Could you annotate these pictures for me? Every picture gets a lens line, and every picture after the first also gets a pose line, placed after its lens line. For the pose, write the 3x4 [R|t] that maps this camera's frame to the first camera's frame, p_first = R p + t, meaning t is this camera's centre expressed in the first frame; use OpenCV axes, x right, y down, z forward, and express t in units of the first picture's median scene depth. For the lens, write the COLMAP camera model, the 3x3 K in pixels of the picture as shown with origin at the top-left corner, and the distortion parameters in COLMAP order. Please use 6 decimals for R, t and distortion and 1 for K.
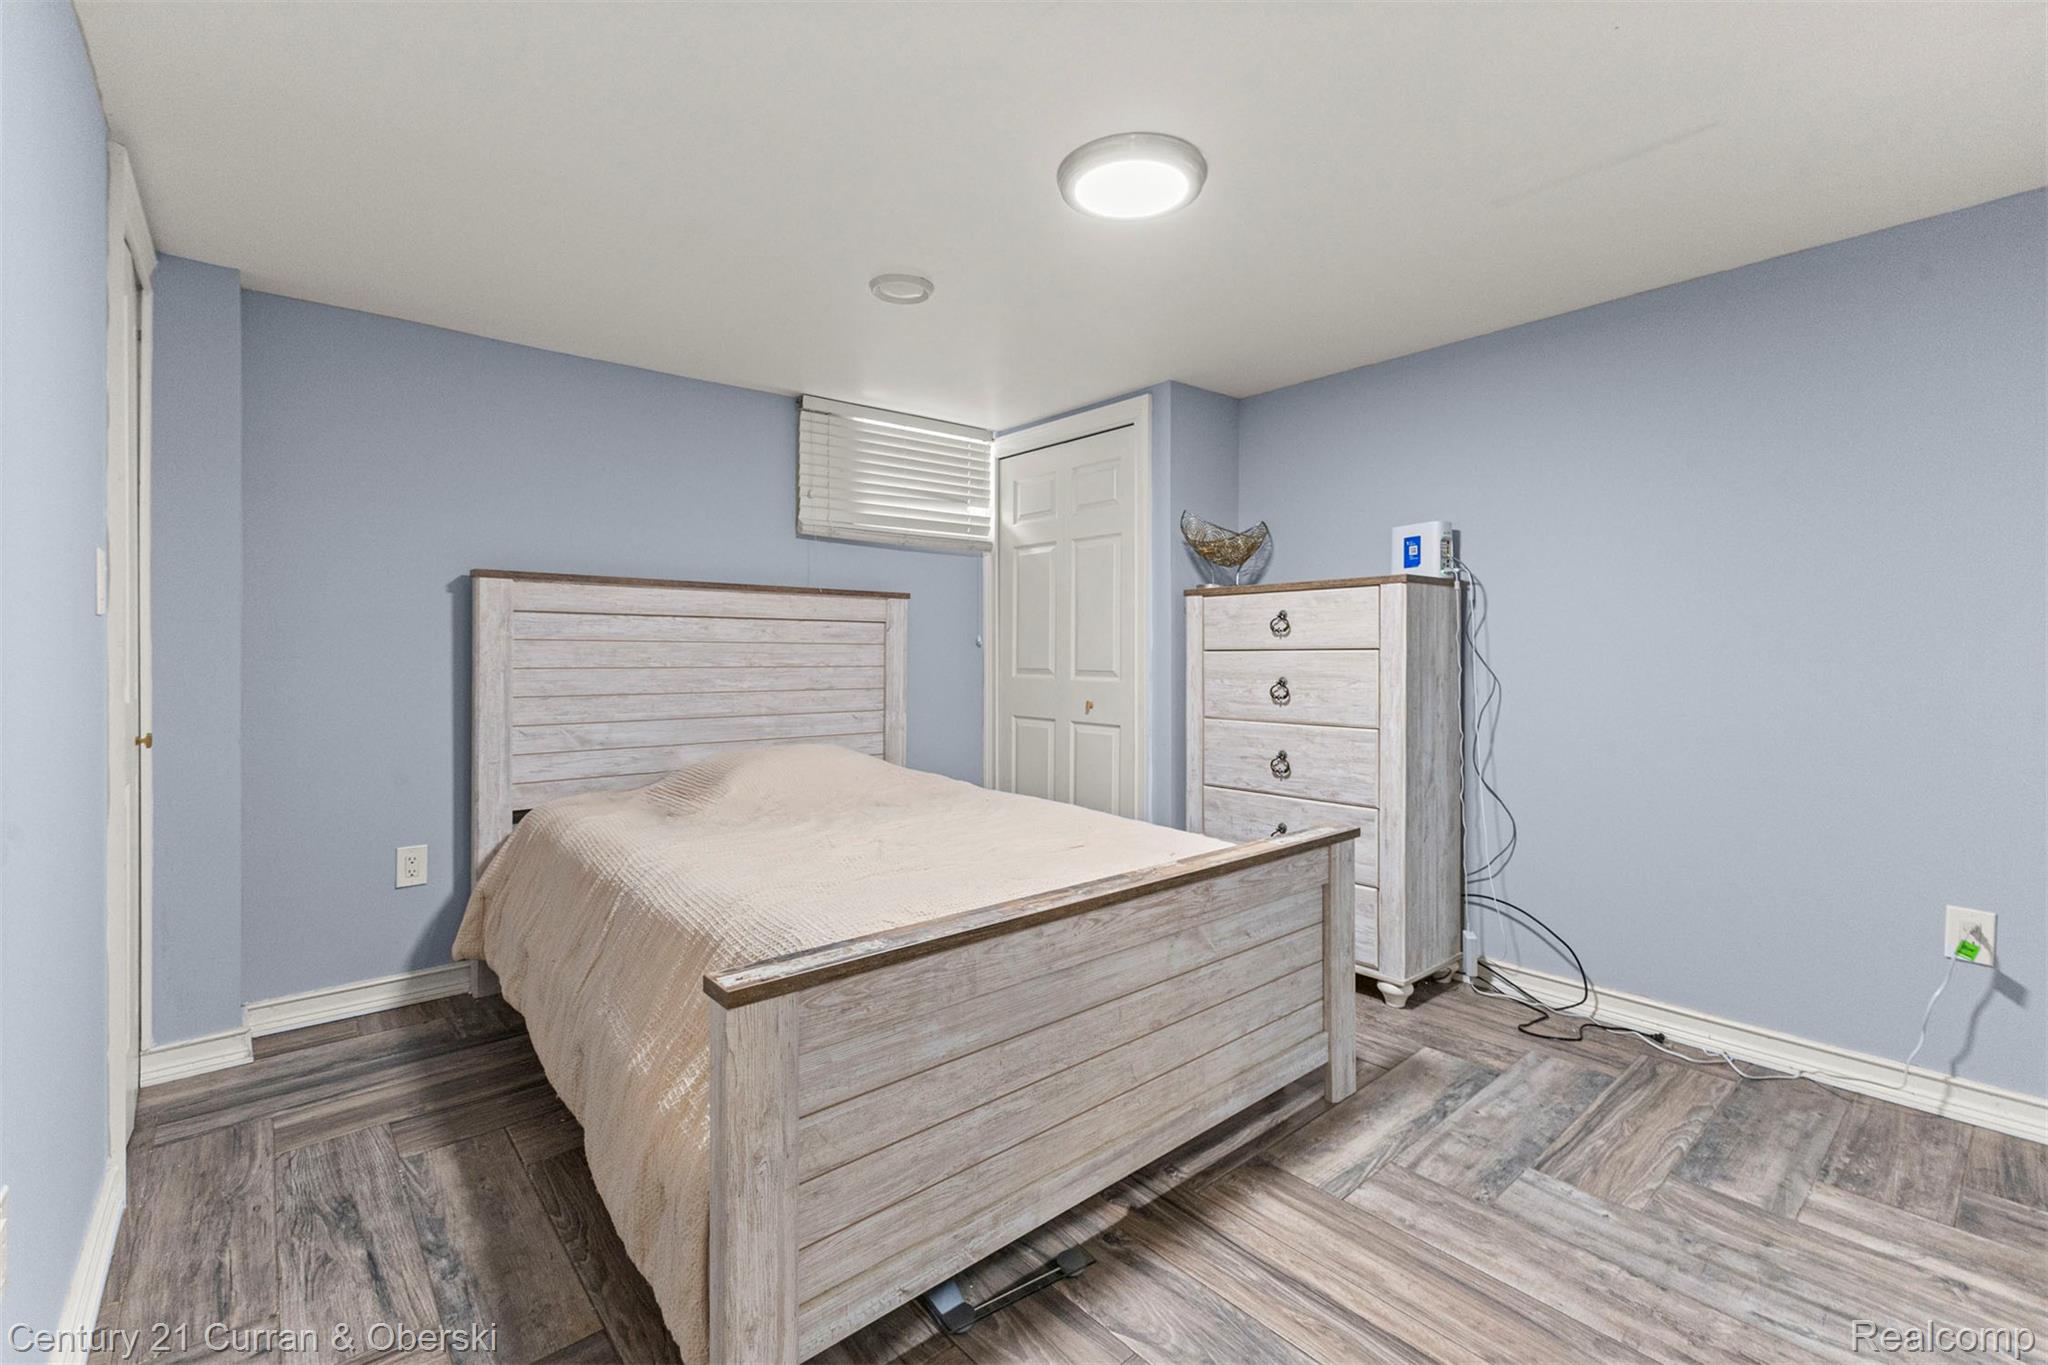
lens RADIAL K [[881.8, 0, 1031.7], [0, 881.8, 661.9], [0, 0, 1]] dist [0.004995, 0.001708]
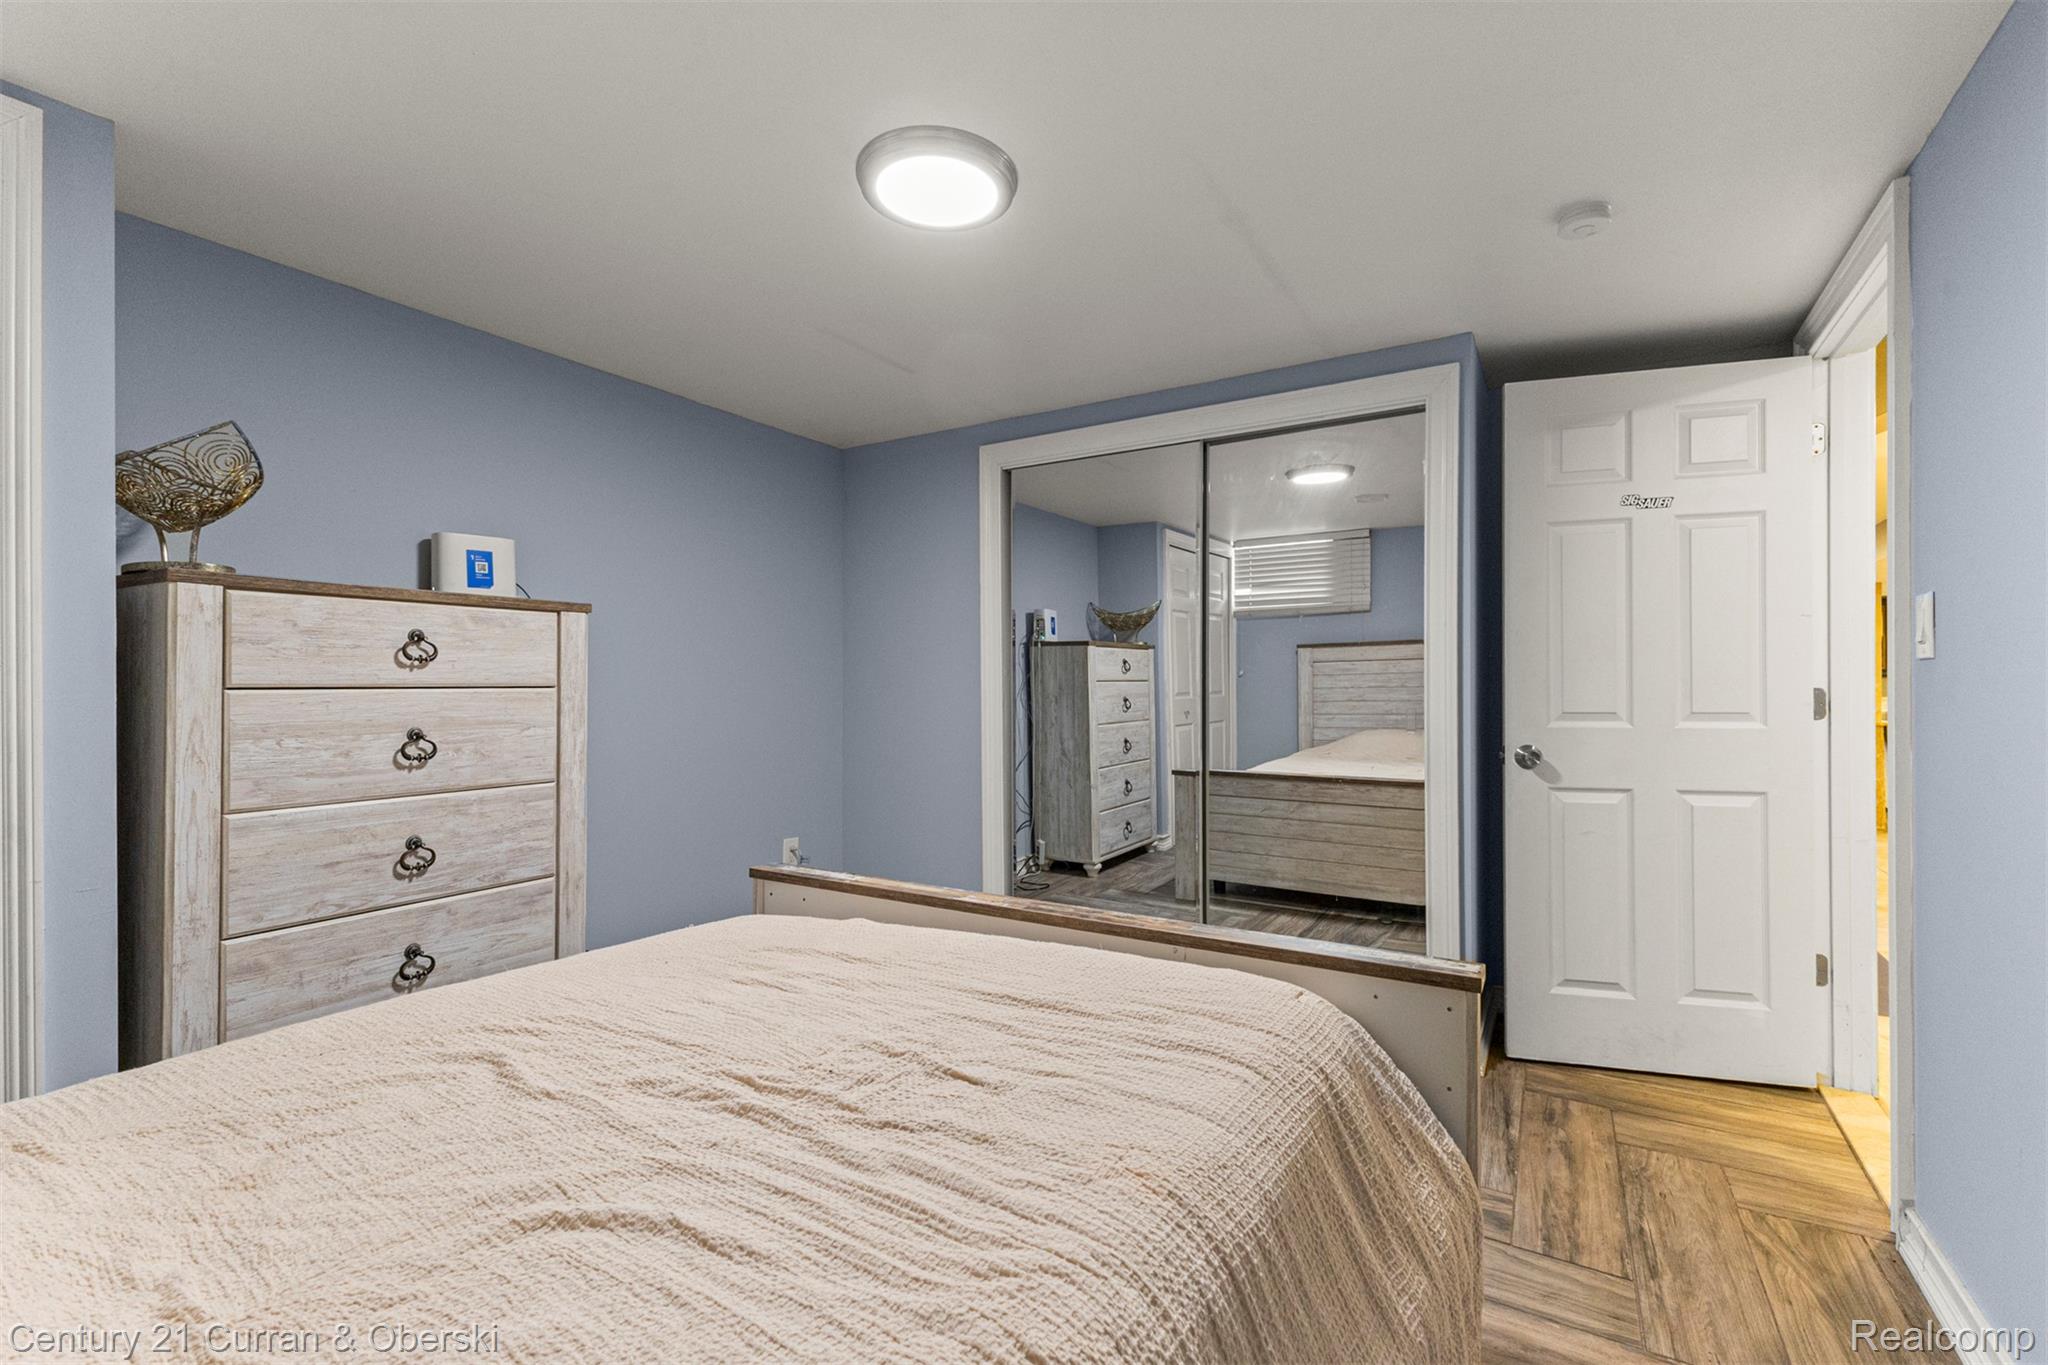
lens RADIAL K [[881.8, 0, 1035.4], [0, 881.8, 686.1], [0, 0, 1]] dist [0.004995, 0.001708]
pose [[-0.310544, 0.002451, 0.950556, -0.513265], [0.009171, 0.999958, 0.000417, -0.010771], [-0.950515, 0.008847, -0.310554, 0.762047]]
